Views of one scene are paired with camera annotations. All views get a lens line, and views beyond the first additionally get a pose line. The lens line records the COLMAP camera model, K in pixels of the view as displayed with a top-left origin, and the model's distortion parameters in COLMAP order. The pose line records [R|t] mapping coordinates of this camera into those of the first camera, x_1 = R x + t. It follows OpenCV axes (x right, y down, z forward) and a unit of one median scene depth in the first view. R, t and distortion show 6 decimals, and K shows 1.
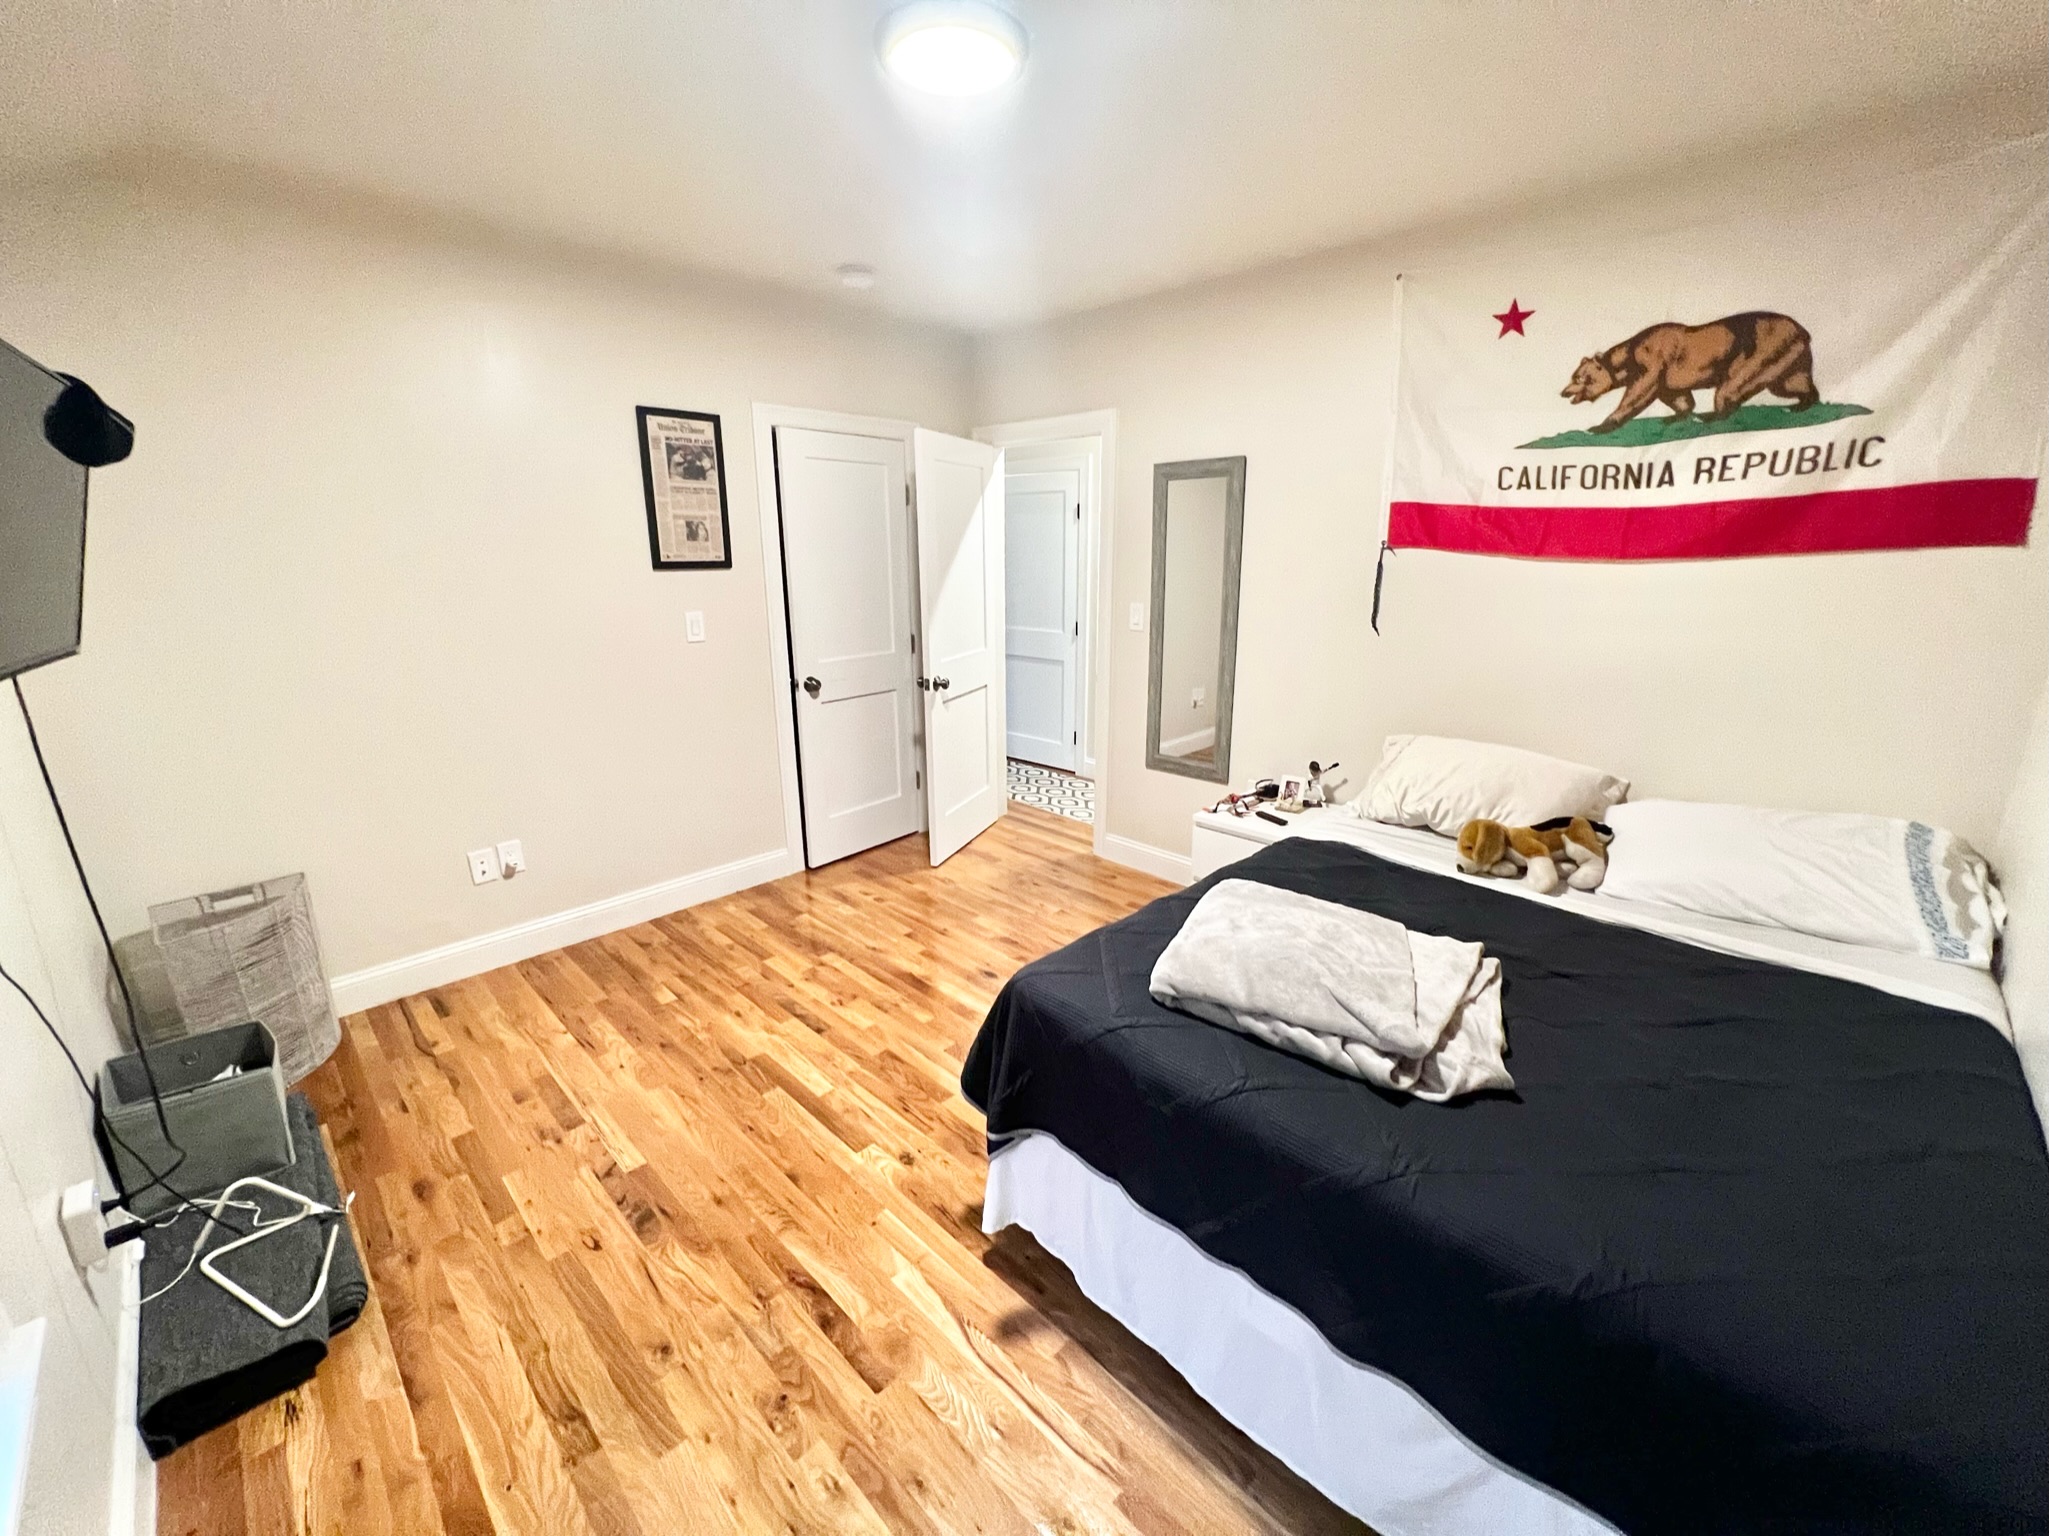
lens RADIAL K [[818.0, 0, 1023.3], [0, 818.0, 769.0], [0, 0, 1]] dist [-0.004151, 0.001237]
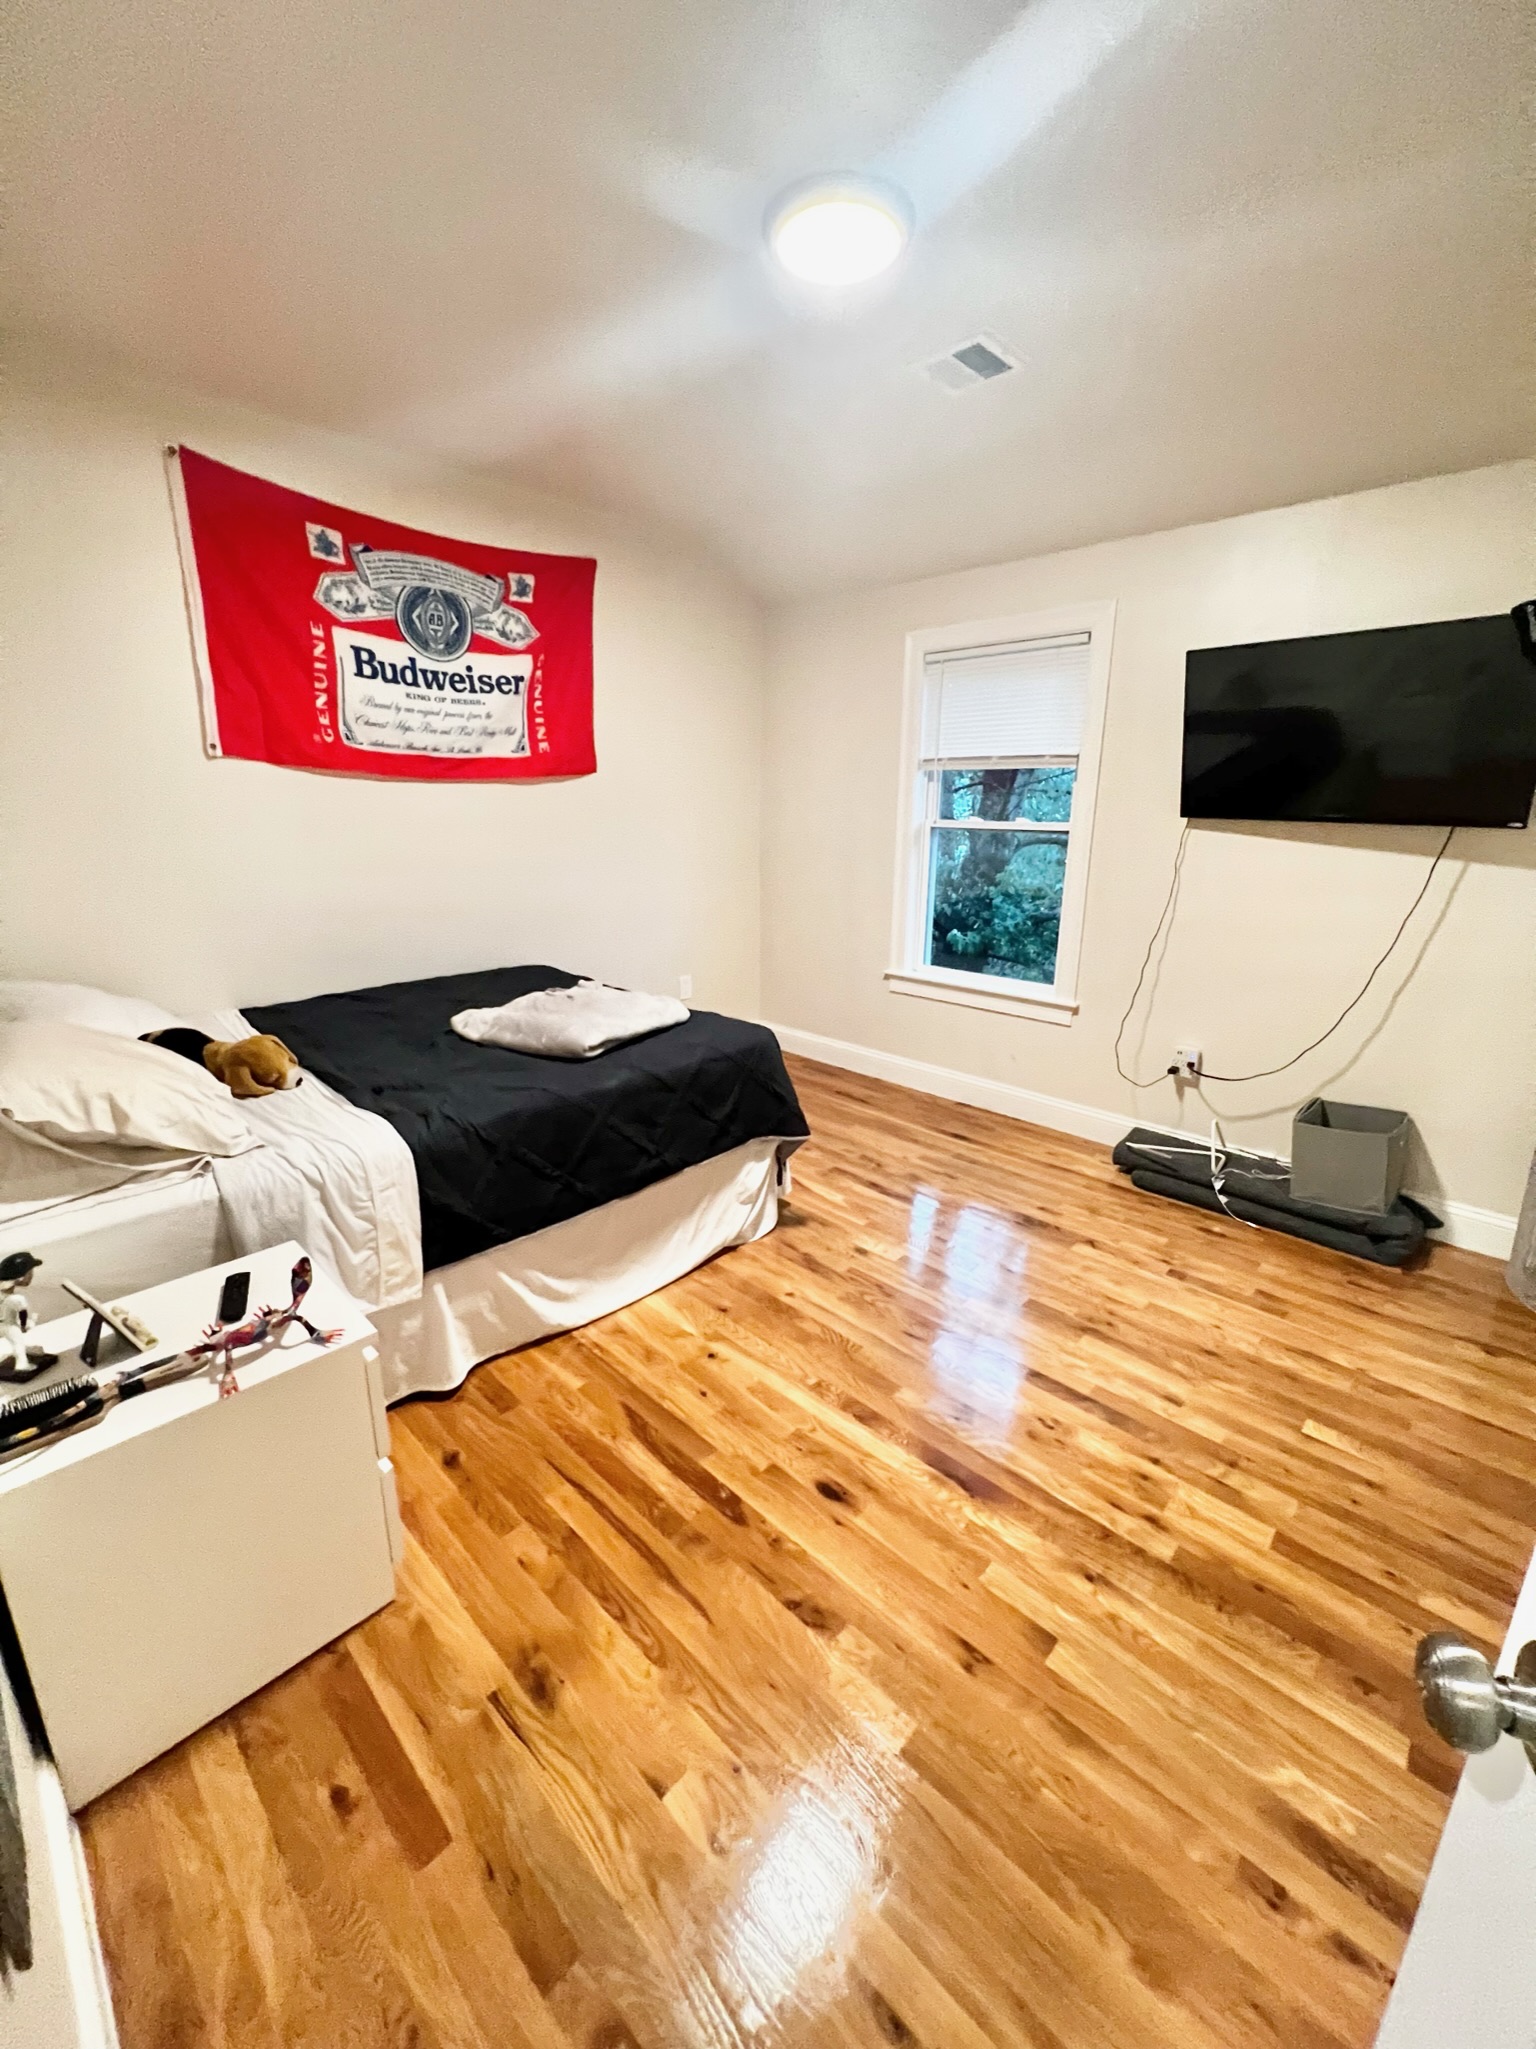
lens RADIAL K [[818.0, 0, 765.3], [0, 818.0, 1018.6], [0, 0, 1]] dist [-0.004151, 0.001237]
pose [[-0.999945, 0.009185, -0.005115, 0.005684], [0.005289, 0.859984, 0.510294, -0.349621], [0.009085, 0.510238, -0.859985, 1.443790]]
